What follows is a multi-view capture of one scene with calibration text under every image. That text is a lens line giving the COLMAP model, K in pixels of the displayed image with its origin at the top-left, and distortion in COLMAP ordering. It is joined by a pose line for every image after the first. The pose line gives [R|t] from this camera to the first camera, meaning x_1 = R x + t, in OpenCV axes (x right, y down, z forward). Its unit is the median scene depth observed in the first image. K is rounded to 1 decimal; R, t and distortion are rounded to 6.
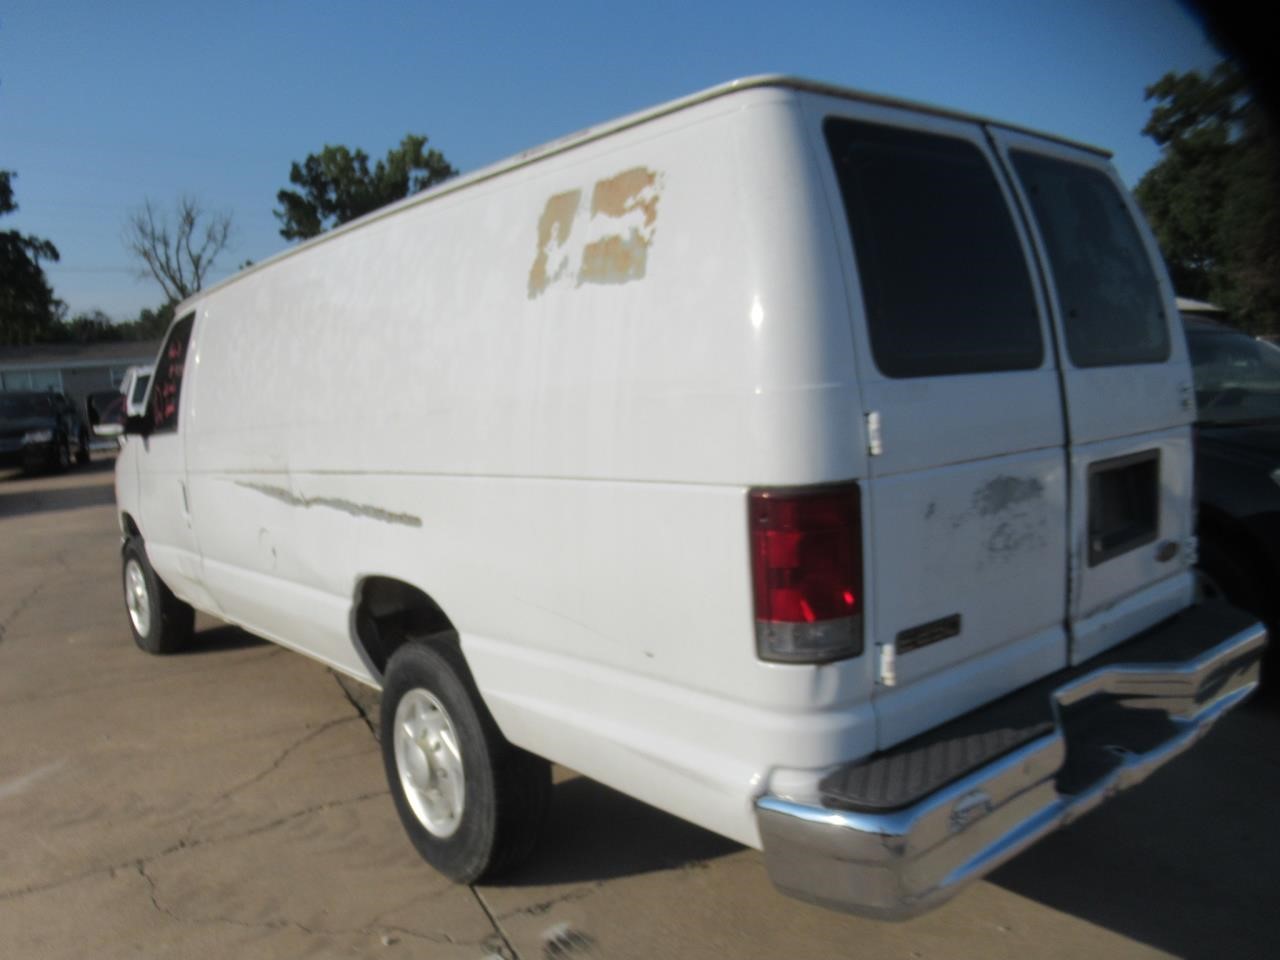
lens RADIAL K [[1017.1, 0, 636.0], [0, 1017.1, 521.0], [0, 0, 1]] dist [-0.006438, -0.054830]
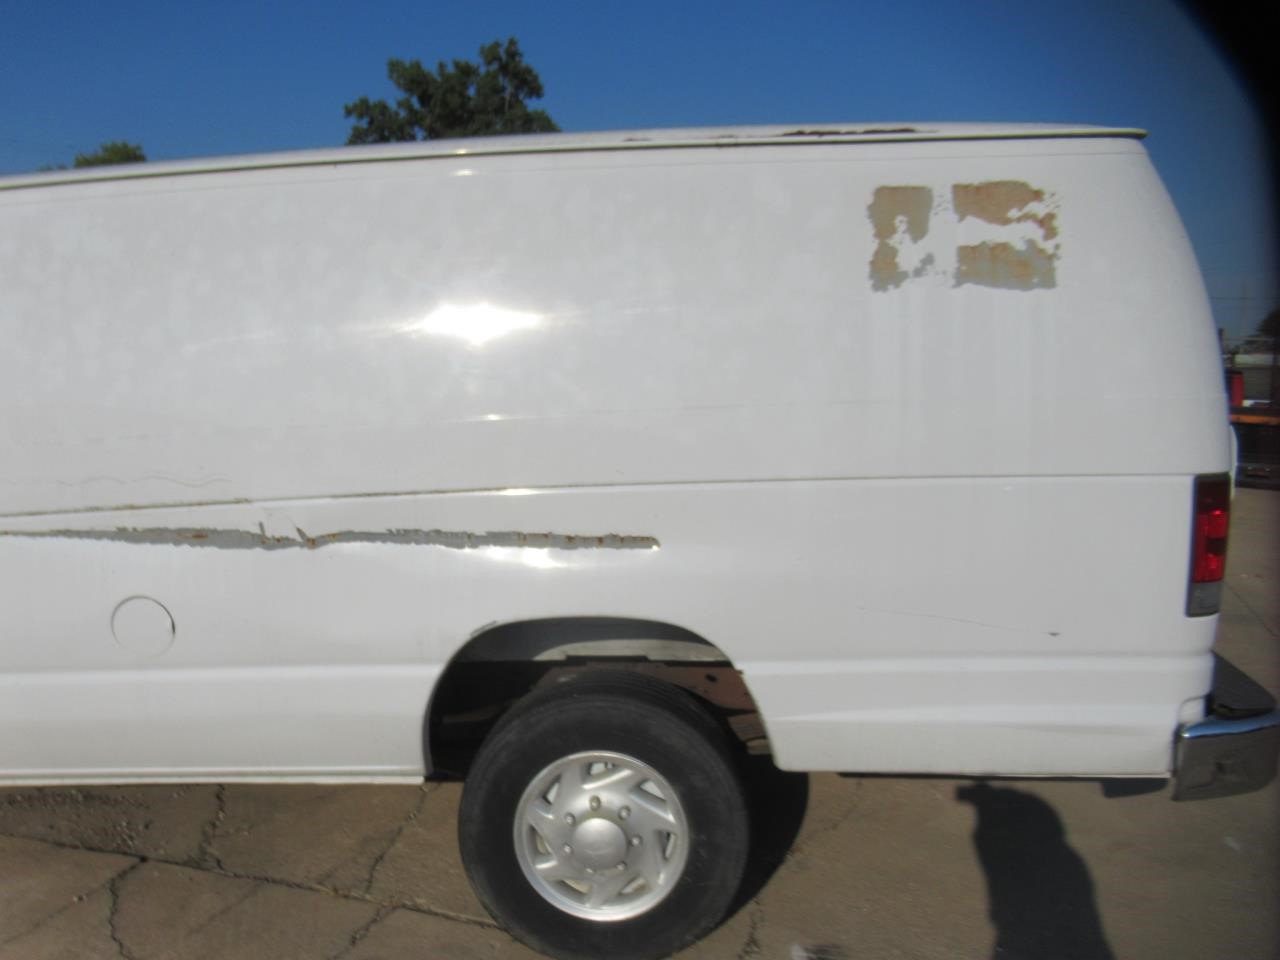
lens RADIAL K [[934.3, 0, 640.0], [0, 934.3, 480.0], [0, 0, 1]] dist [0.002331, 0.001843]
pose [[0.669337, -0.063135, 0.740272, -0.961013], [0.069893, 0.997315, 0.021862, -0.081334], [-0.739664, 0.037107, 0.671952, 0.615583]]
